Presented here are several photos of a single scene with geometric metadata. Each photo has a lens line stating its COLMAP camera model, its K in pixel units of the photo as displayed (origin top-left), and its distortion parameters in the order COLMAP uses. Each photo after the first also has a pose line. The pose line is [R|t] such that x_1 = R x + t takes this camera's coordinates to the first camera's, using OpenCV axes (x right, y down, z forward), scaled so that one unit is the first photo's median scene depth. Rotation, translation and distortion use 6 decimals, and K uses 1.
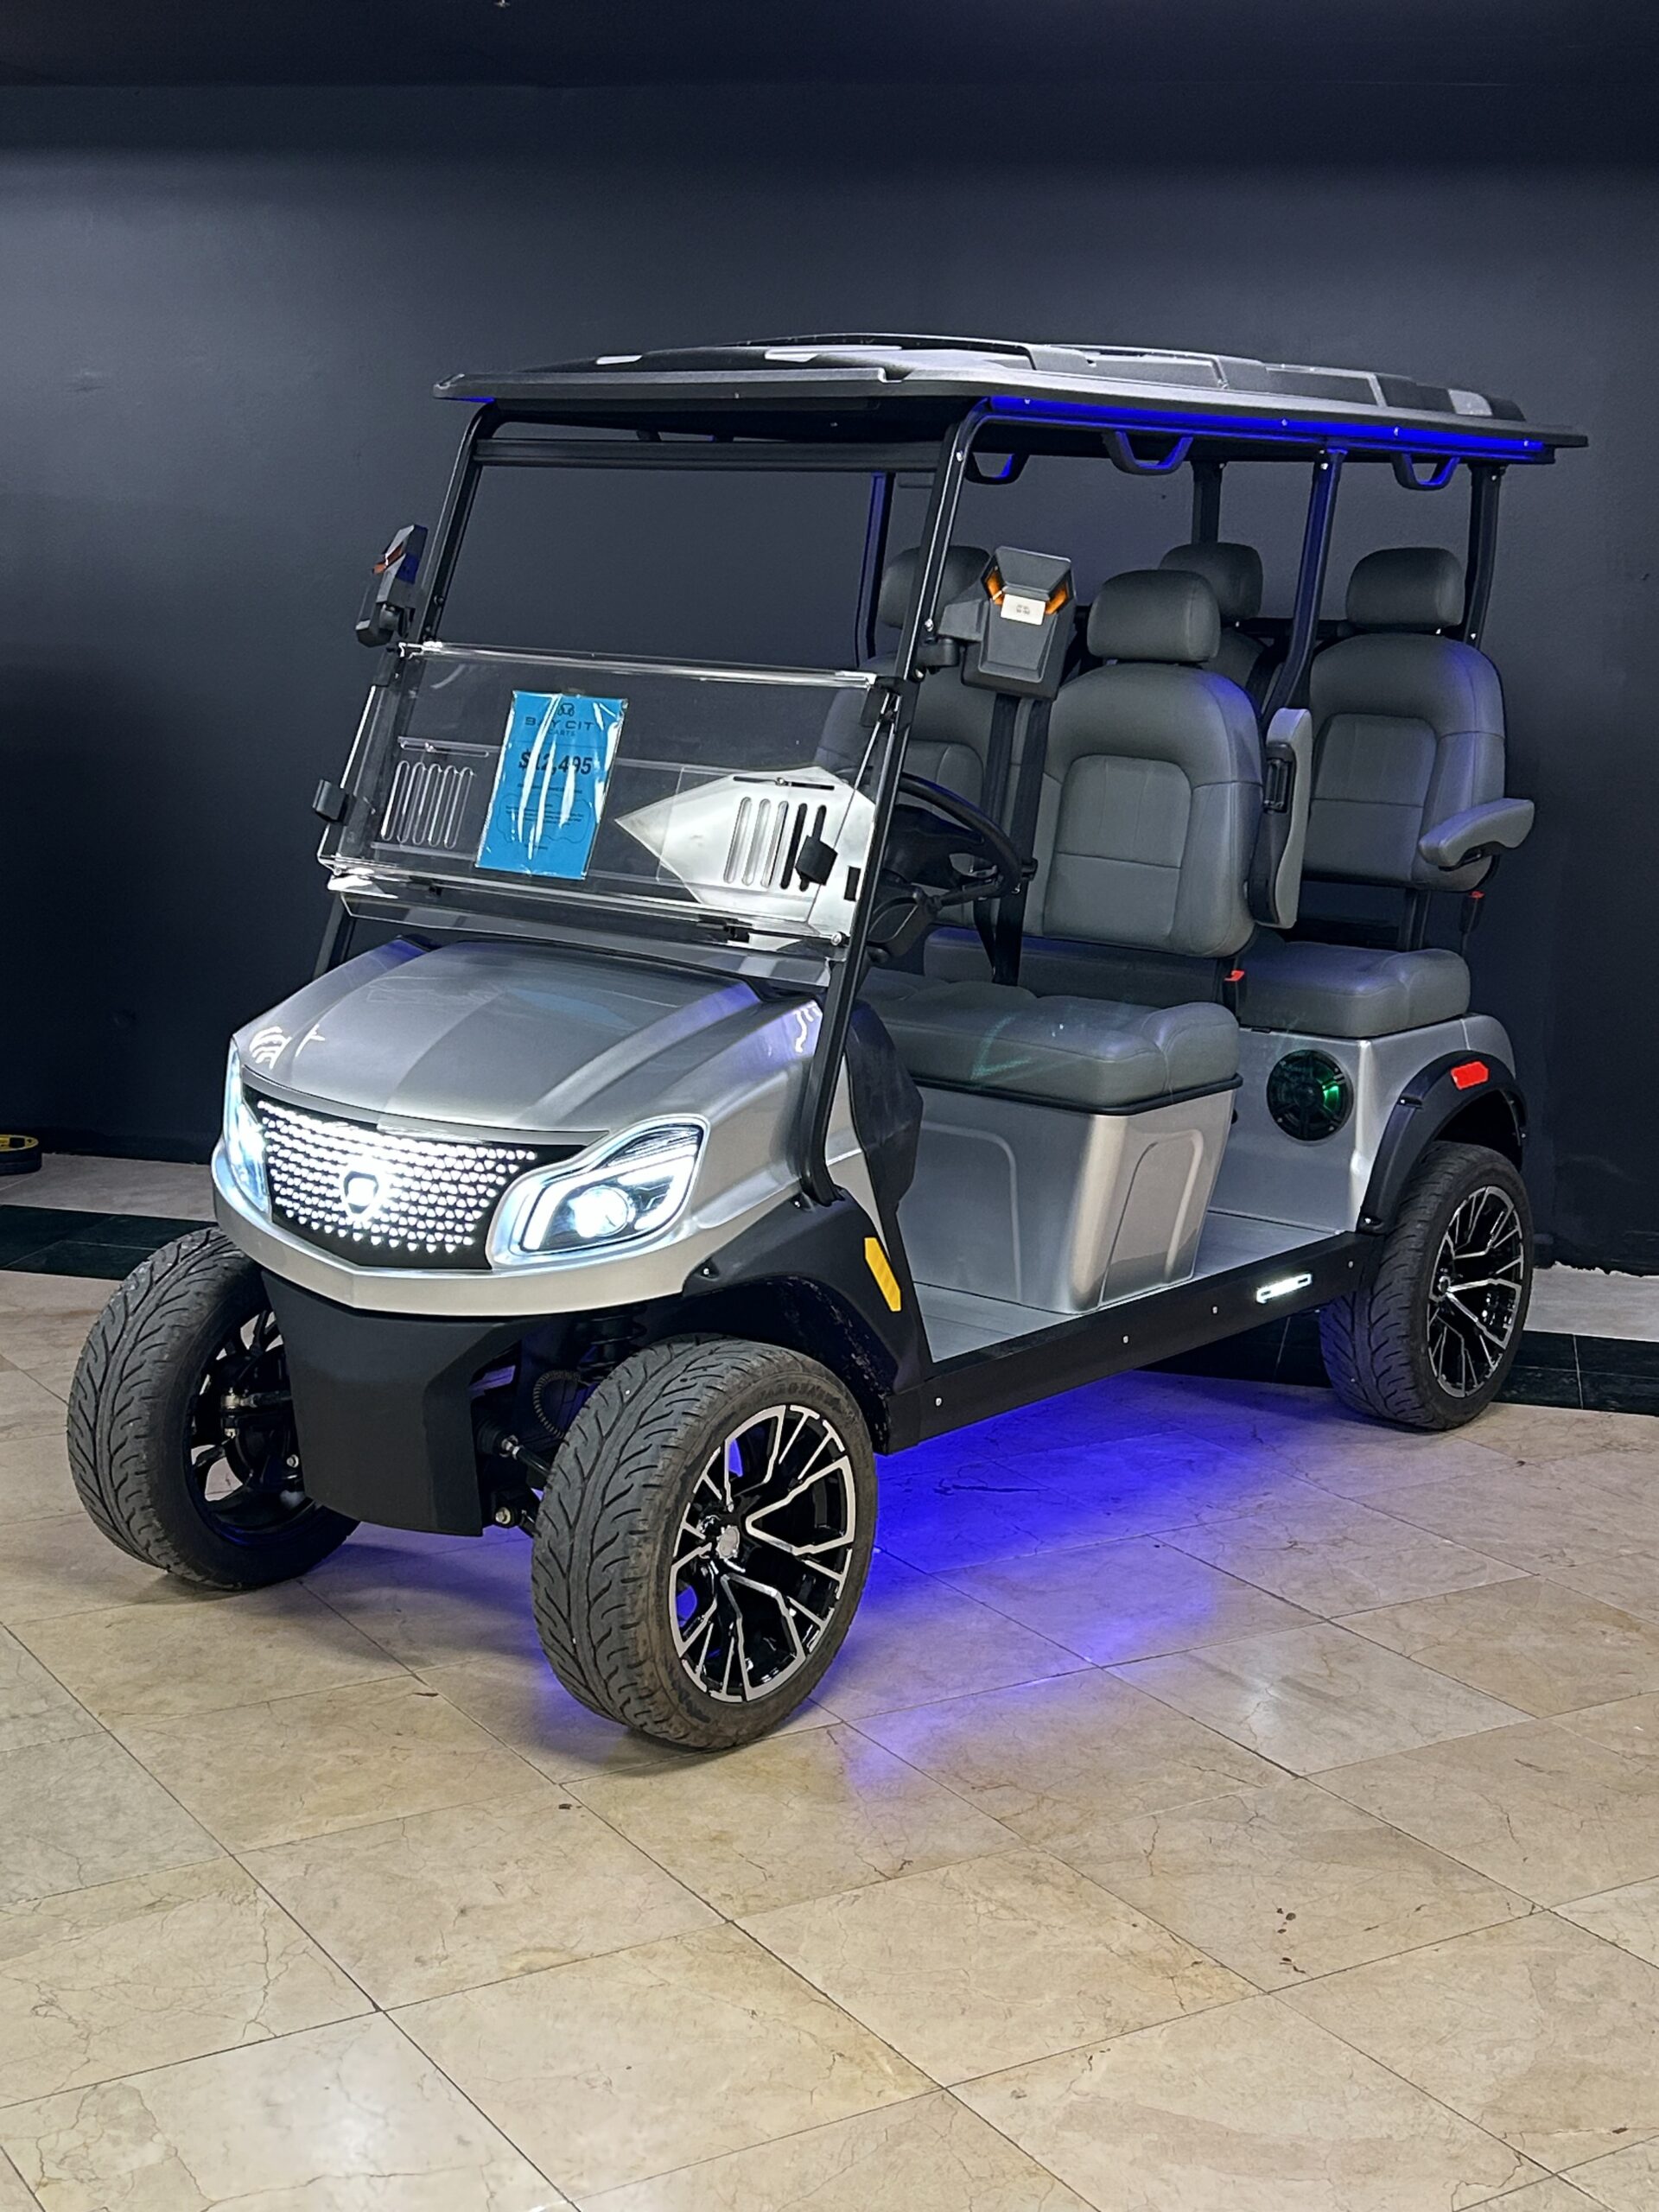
lens RADIAL K [[2987.4, 0, 829.5], [0, 2987.4, 1106.0], [0, 0, 1]] dist [0.161281, -0.477178]
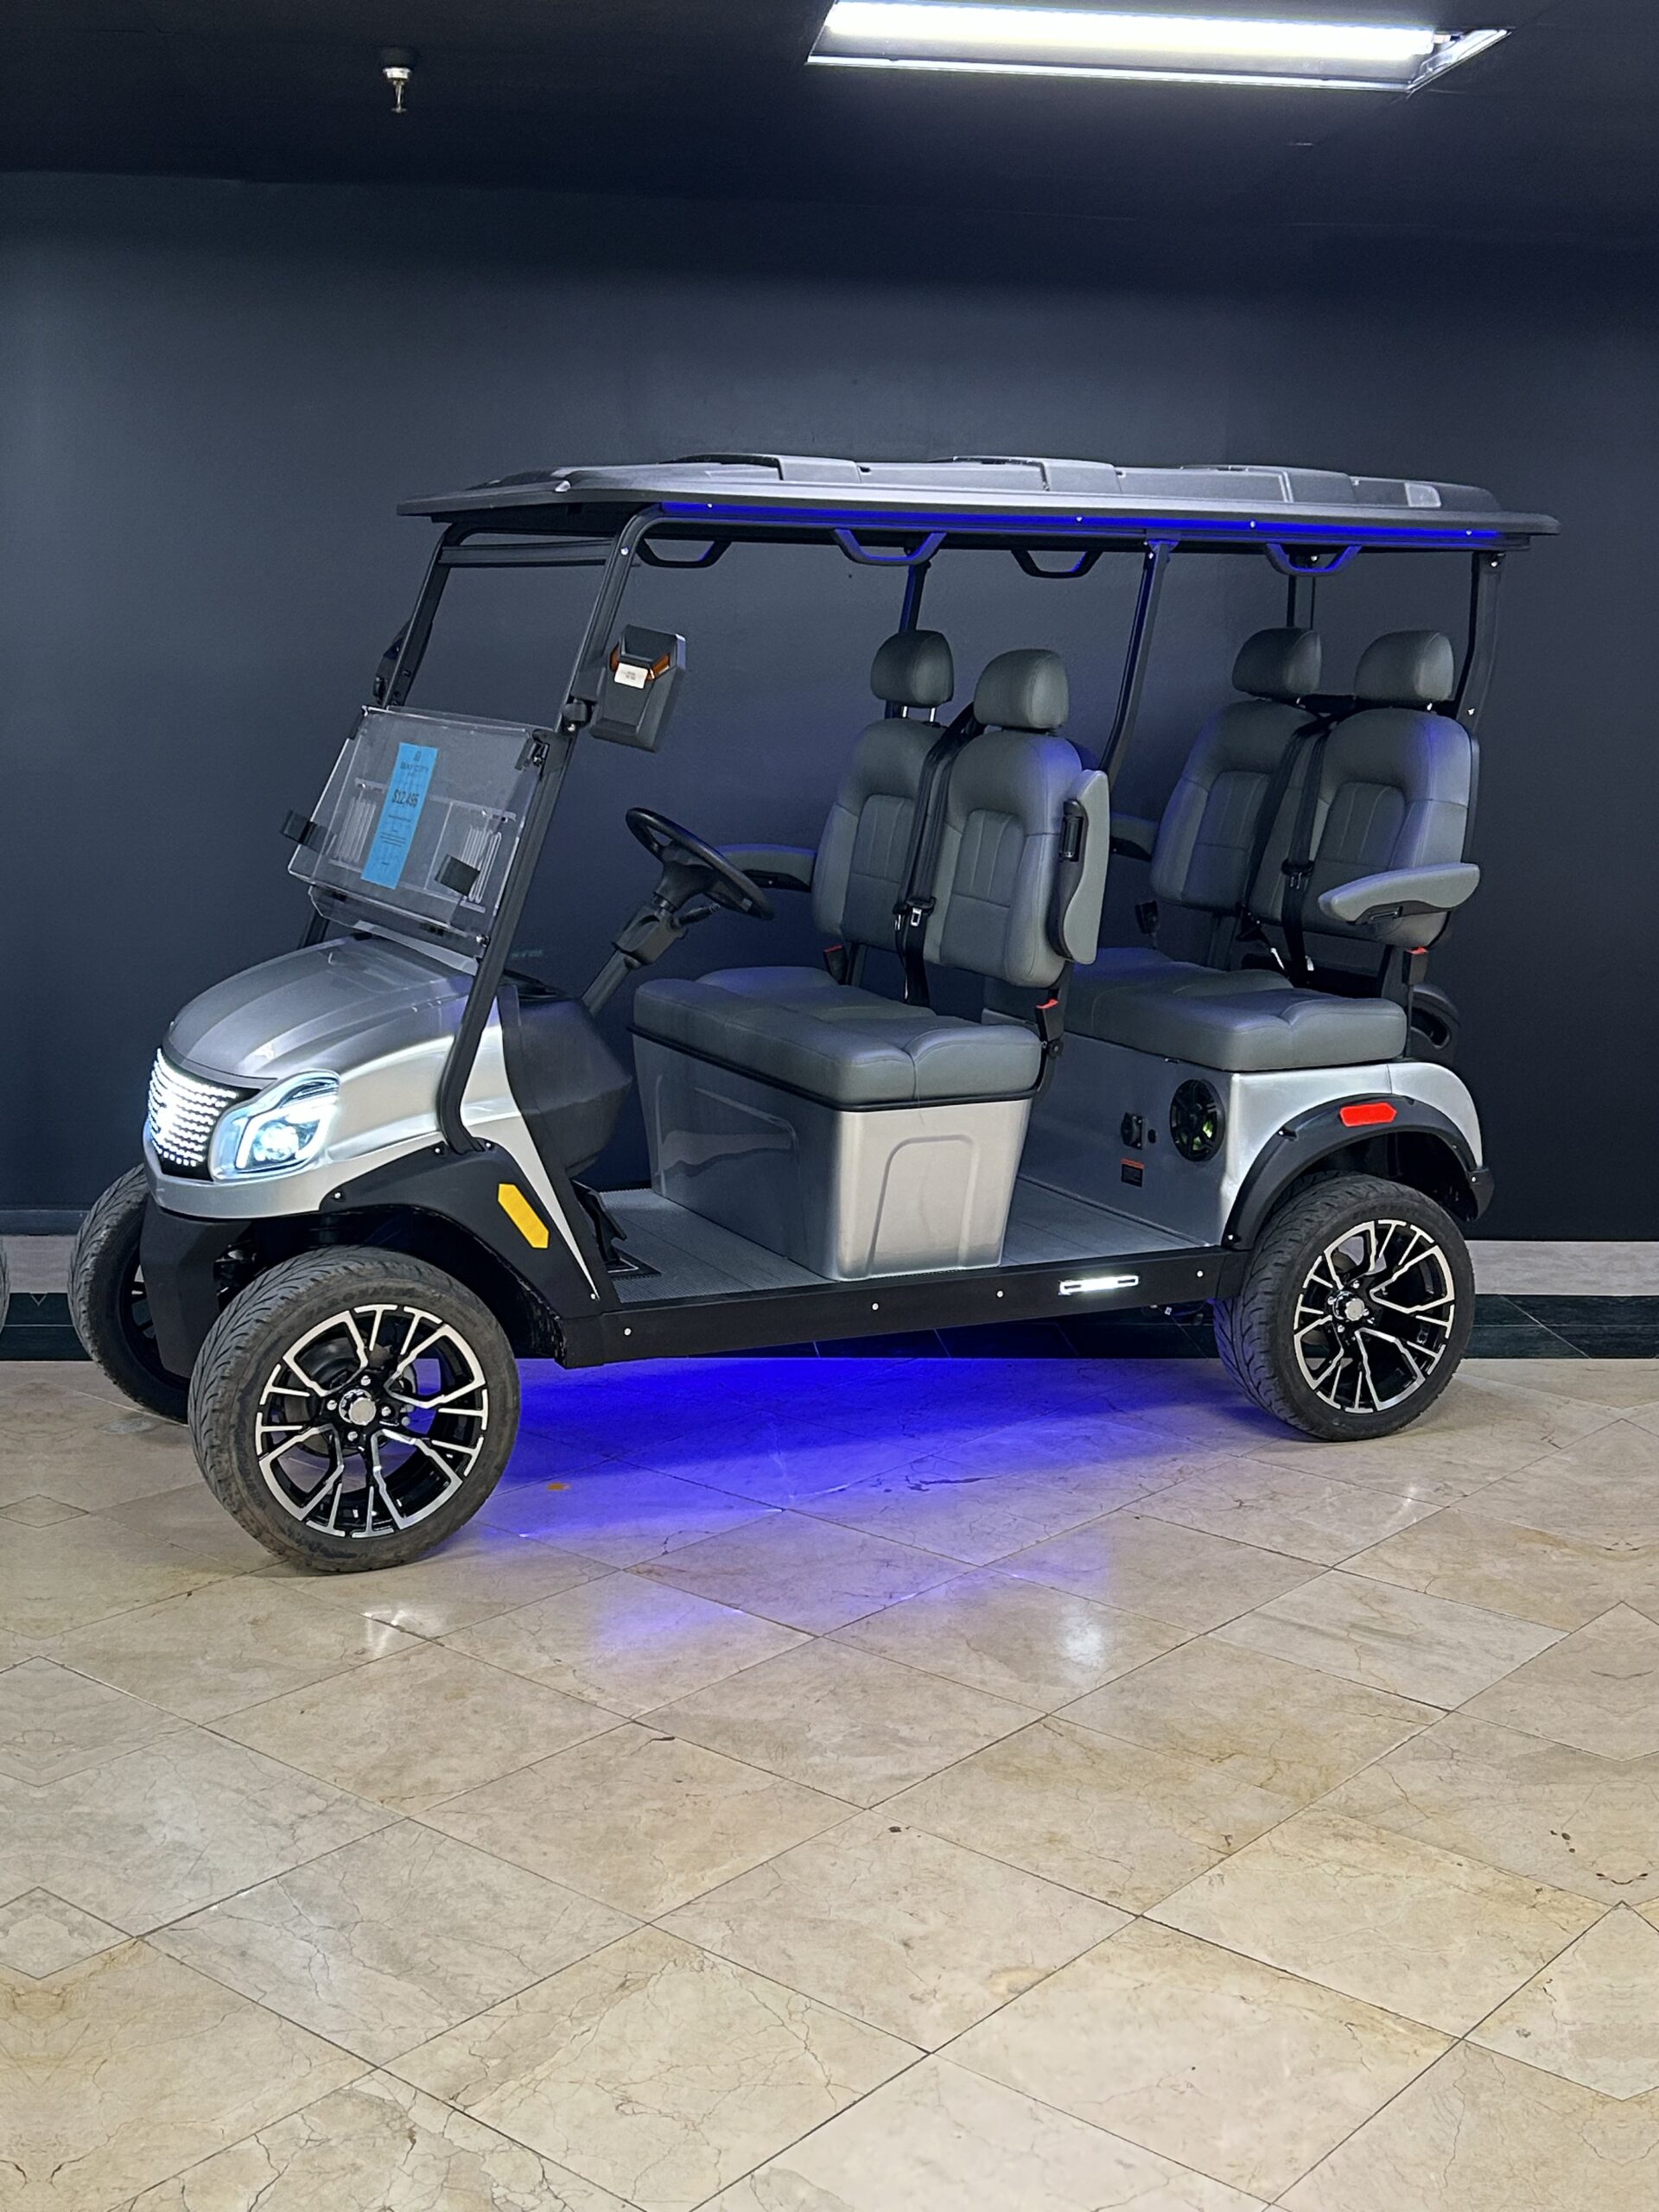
lens RADIAL K [[2651.5, 0, 818.2], [0, 2651.5, 1108.8], [0, 0, 1]] dist [0.137481, -0.369842]
pose [[0.949717, -0.061303, 0.307050, -0.367377], [0.059224, 0.998115, 0.016093, -0.036025], [-0.307458, 0.002901, 0.951557, 0.104228]]
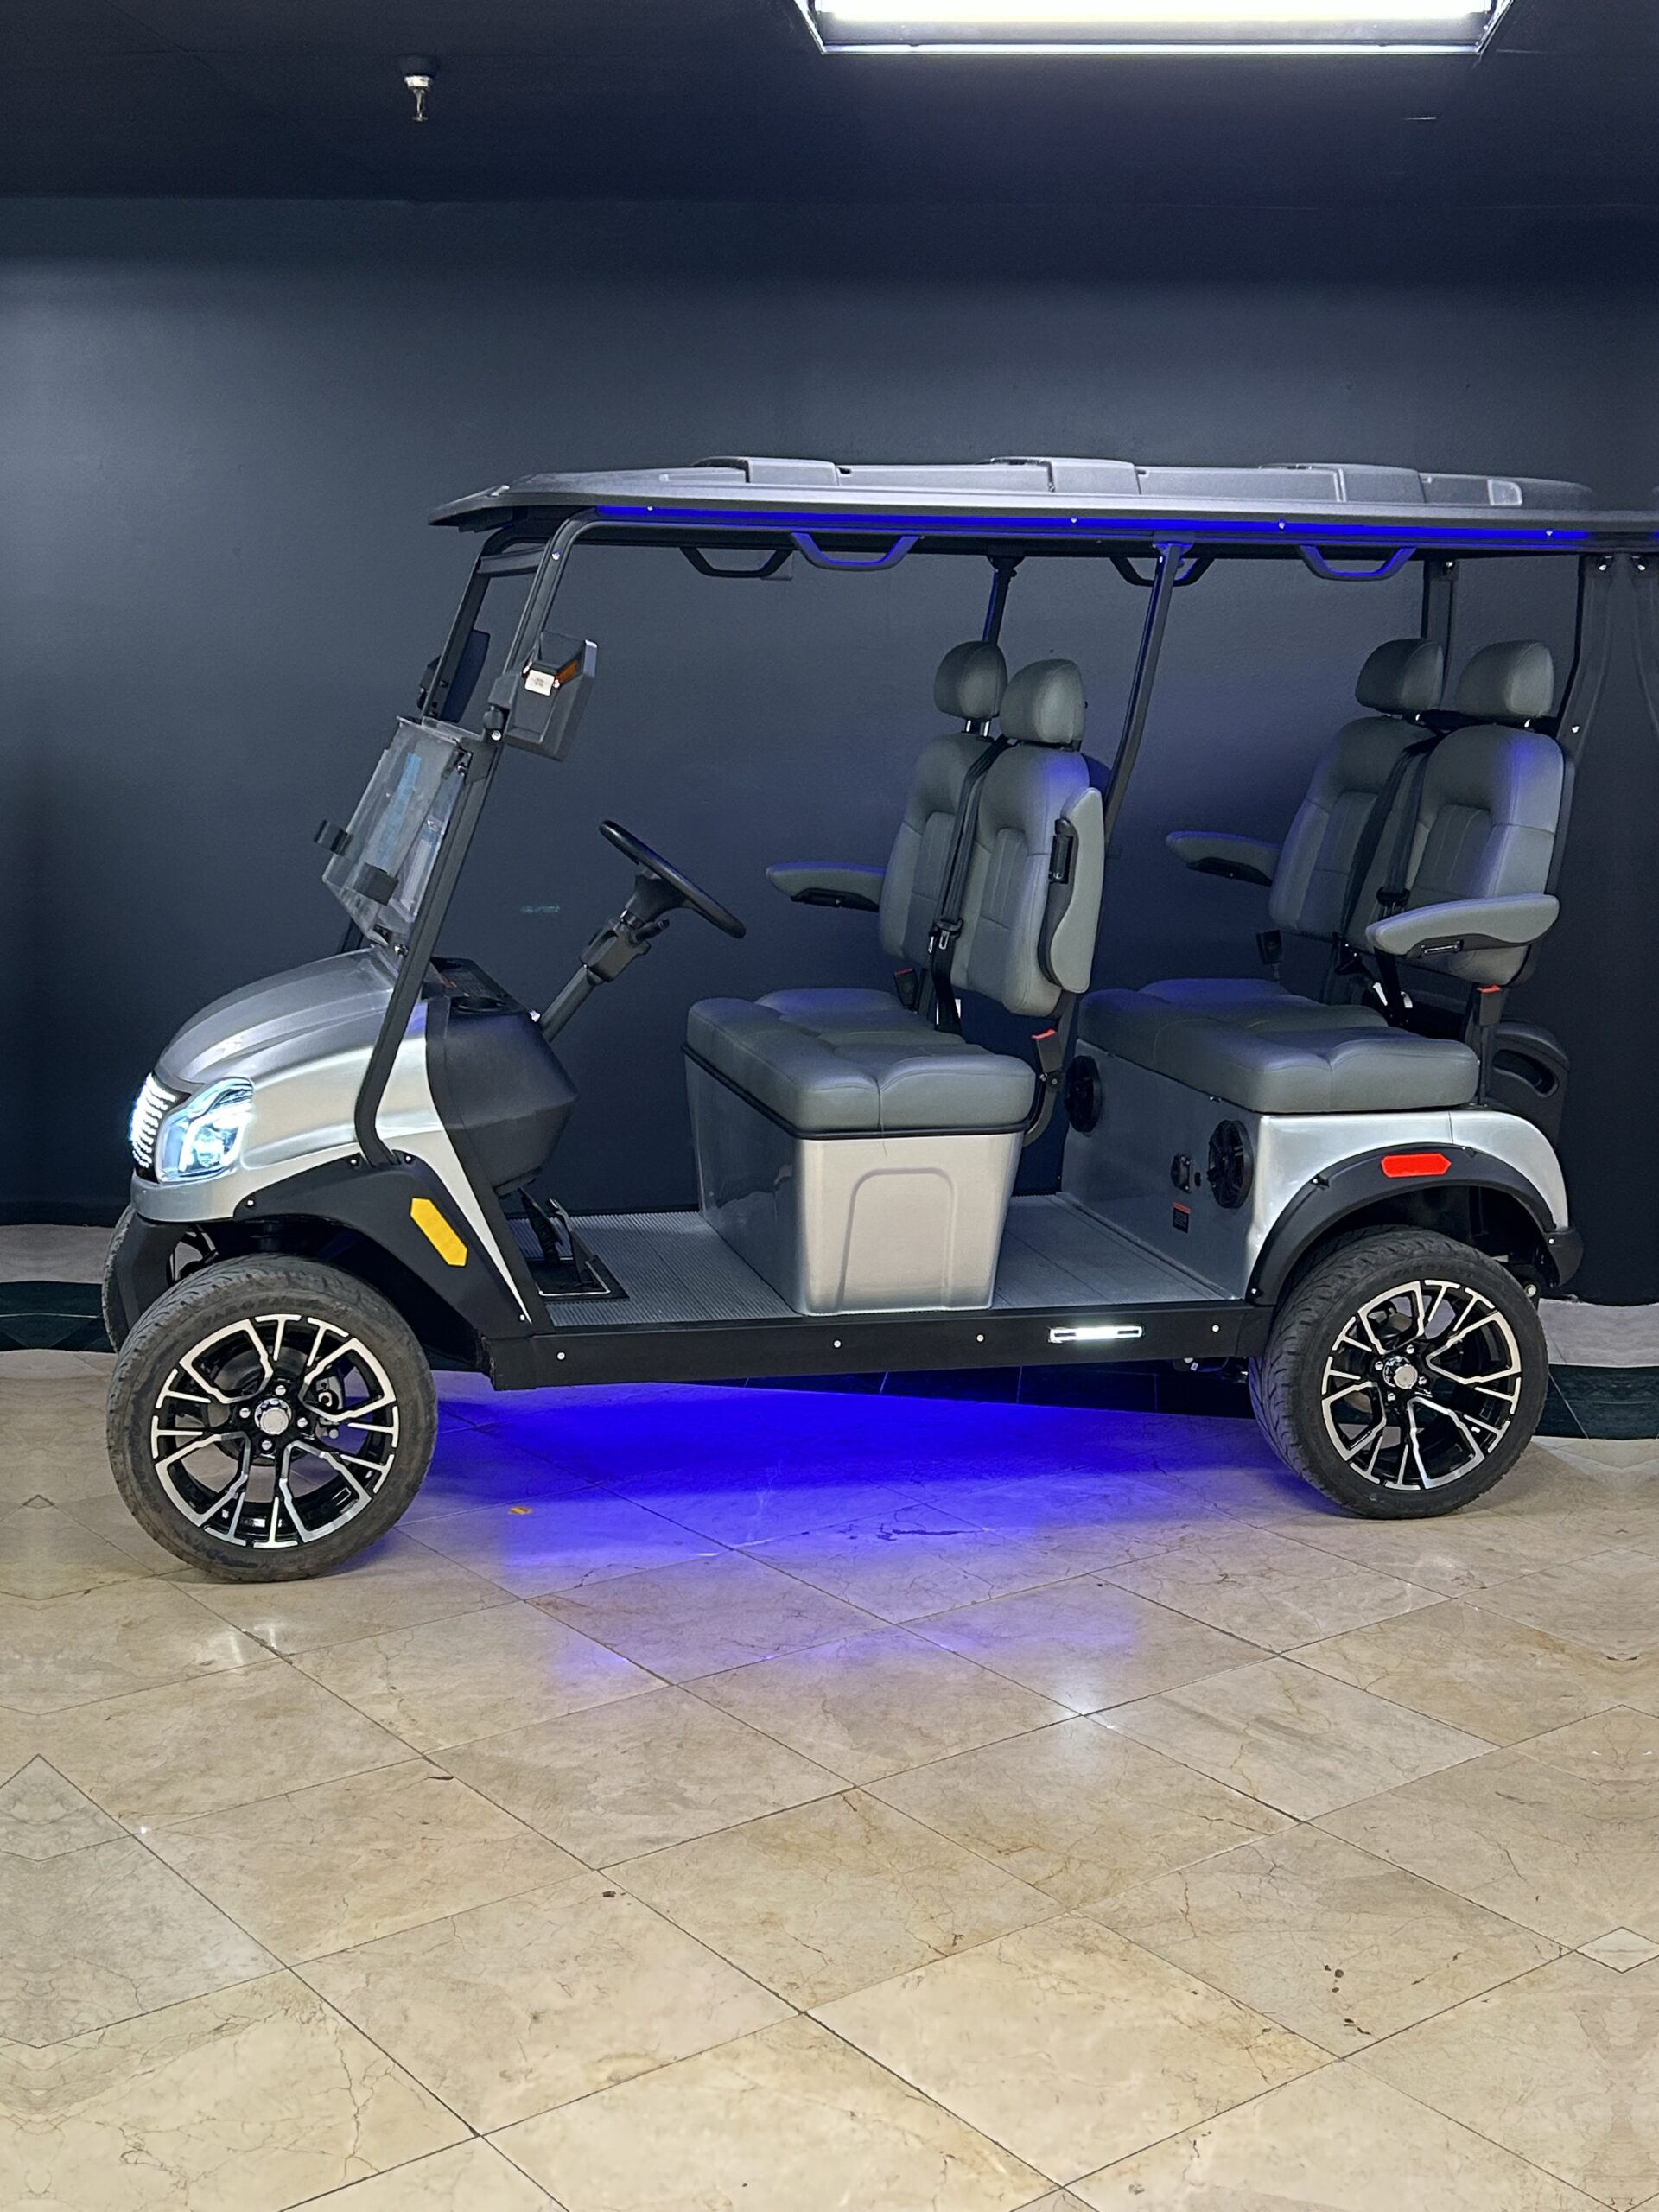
lens RADIAL K [[2651.5, 0, 818.2], [0, 2651.5, 1108.8], [0, 0, 1]] dist [0.137481, -0.369842]
pose [[0.994622, -0.023112, 0.100963, -0.097207], [0.023477, 0.999721, -0.002431, -0.024934], [-0.100879, 0.004788, 0.994887, 0.095447]]
